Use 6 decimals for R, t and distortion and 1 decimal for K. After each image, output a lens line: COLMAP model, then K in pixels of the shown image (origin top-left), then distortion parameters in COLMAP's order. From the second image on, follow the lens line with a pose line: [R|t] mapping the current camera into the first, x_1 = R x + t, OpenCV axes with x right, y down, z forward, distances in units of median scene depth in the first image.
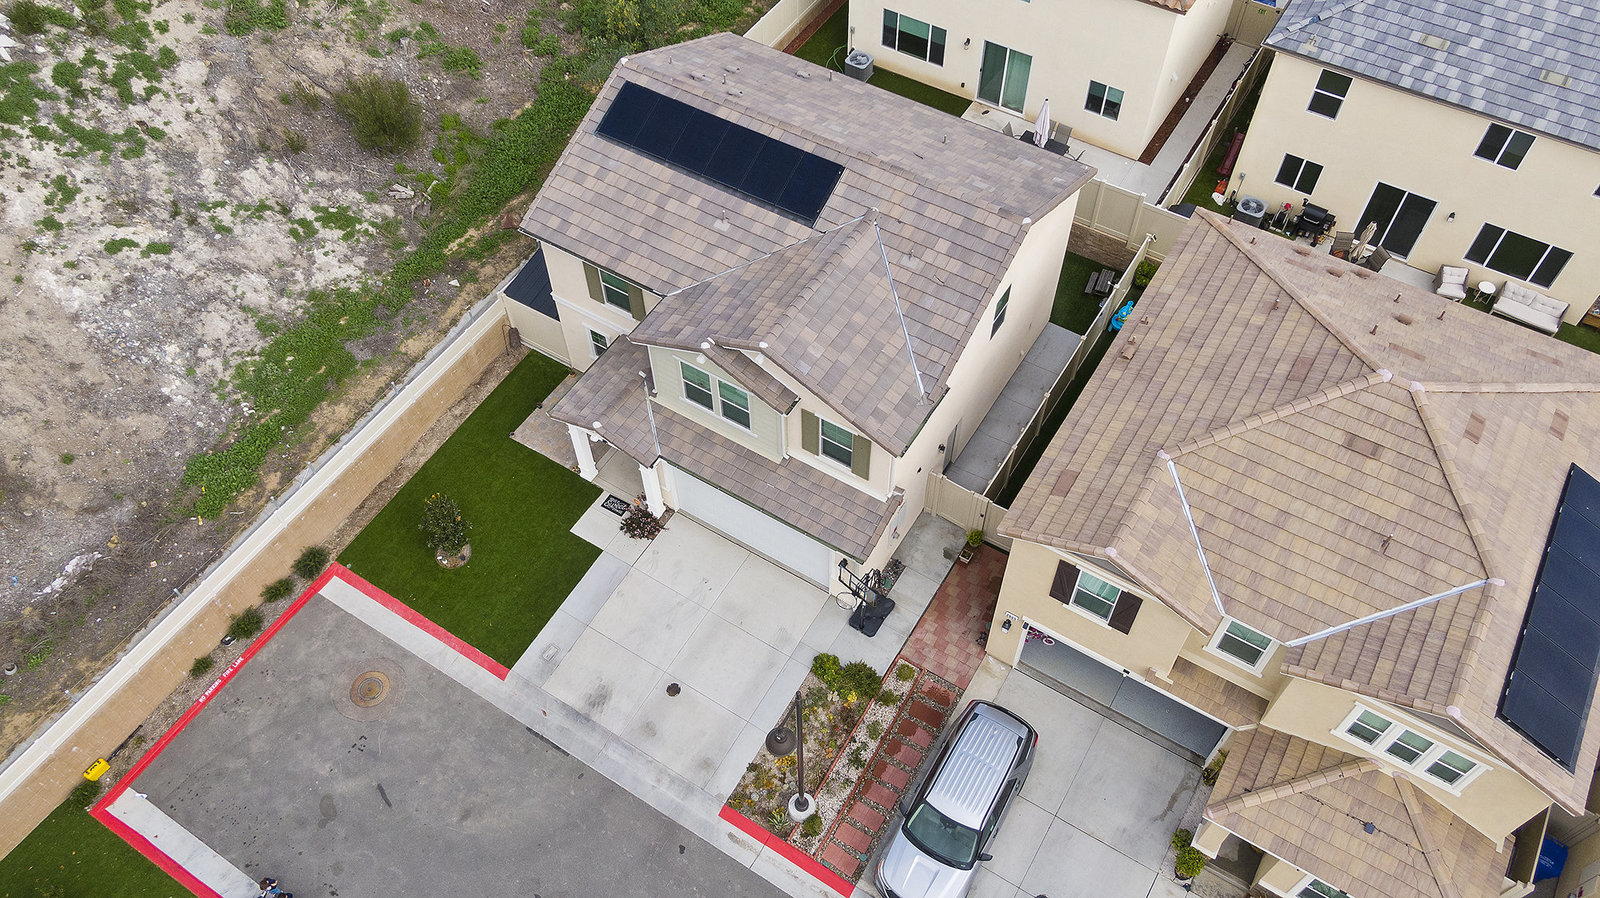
lens RADIAL K [[1200.7, 0, 800.0], [0, 1200.7, 449.0], [0, 0, 1]] dist [0.027605, -0.031433]
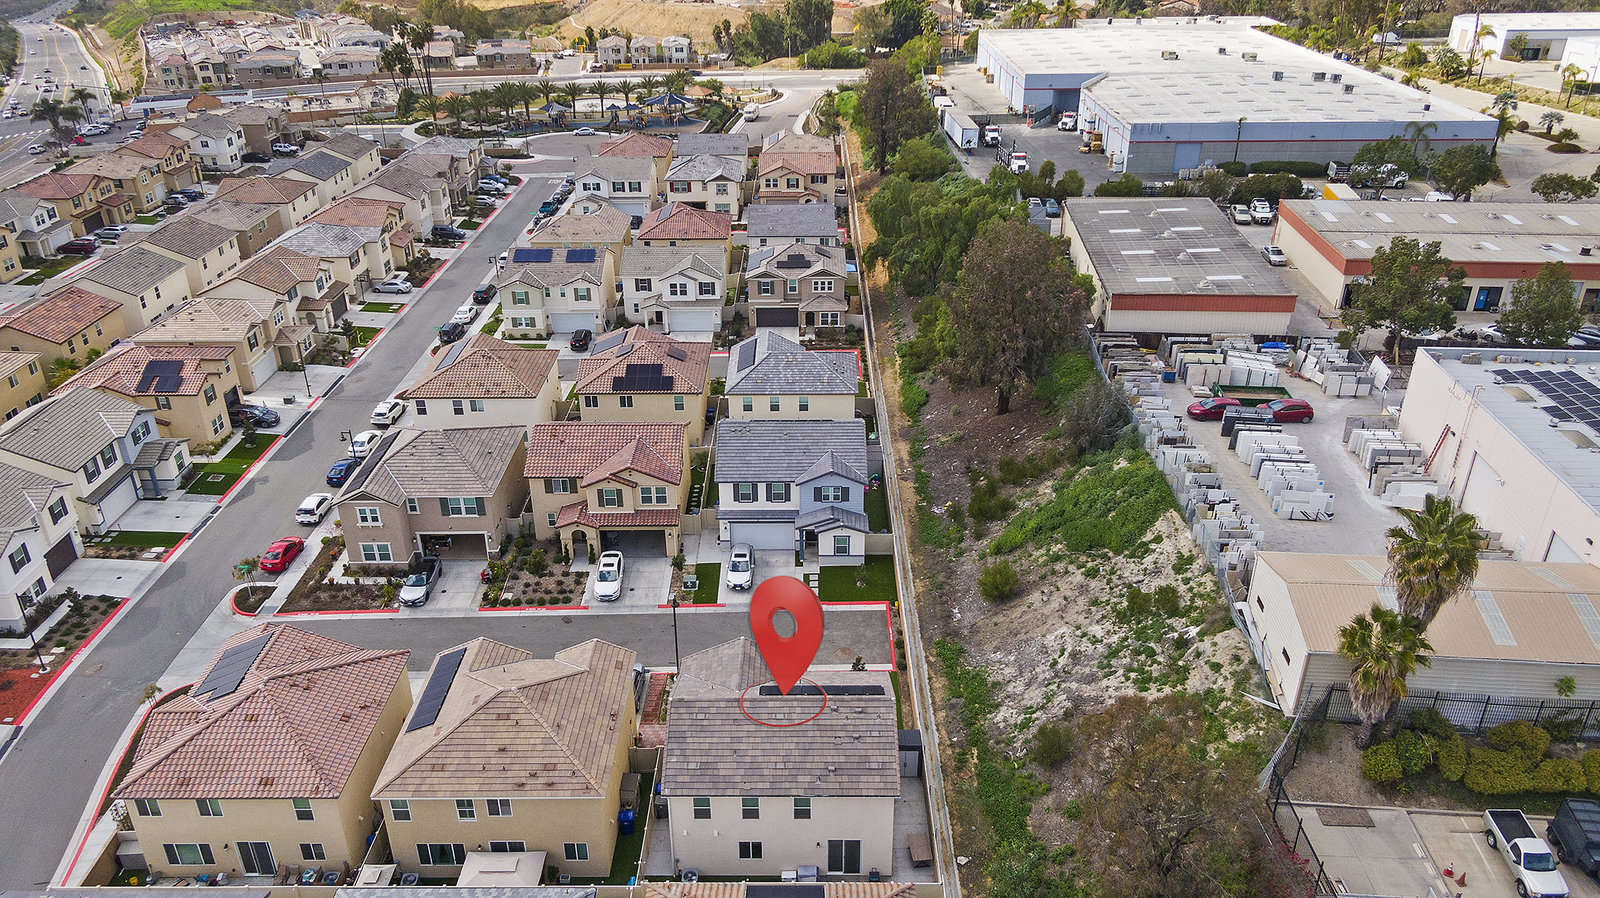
lens RADIAL K [[1149.6, 0, 800.0], [0, 1149.6, 449.0], [0, 0, 1]] dist [0.058985, -0.005167]
pose [[-0.852202, 0.251370, -0.458873, 0.712171], [-0.412634, 0.216333, 0.884835, -1.917640], [0.321690, 0.943405, -0.080636, 0.676152]]
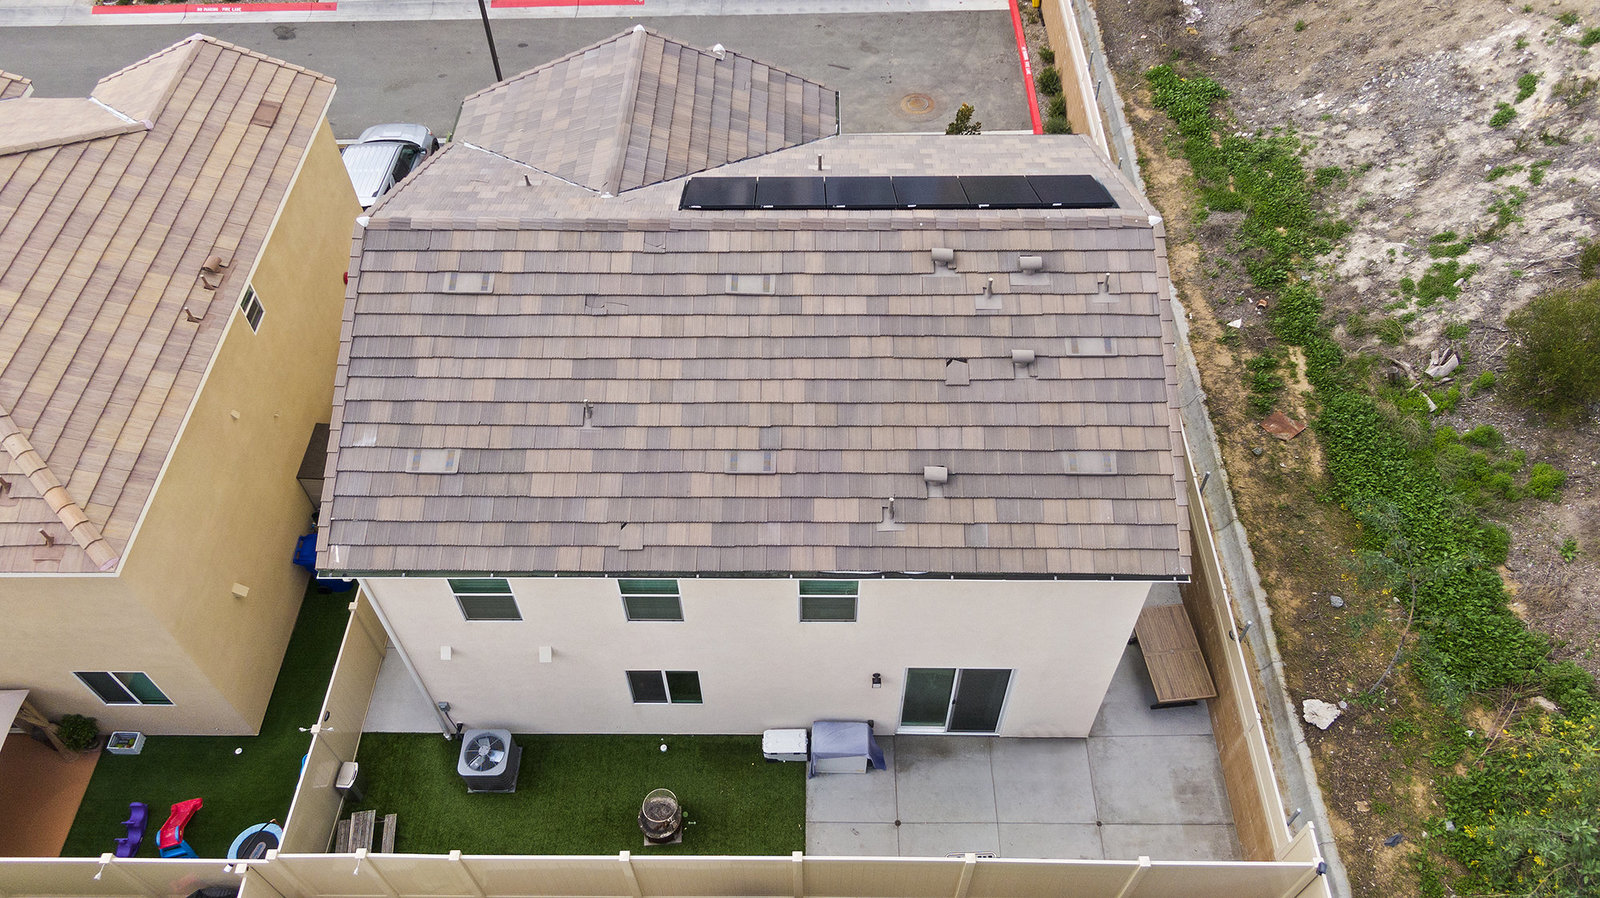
lens RADIAL K [[1160.2, 0, 800.0], [0, 1160.2, 449.0], [0, 0, 1]] dist [0.023512, -0.021582]
pose [[-0.853985, 0.416598, -0.311698, 0.194718], [-0.408371, -0.165466, 0.897694, -0.715929], [0.322402, 0.893905, 0.311432, 0.825631]]
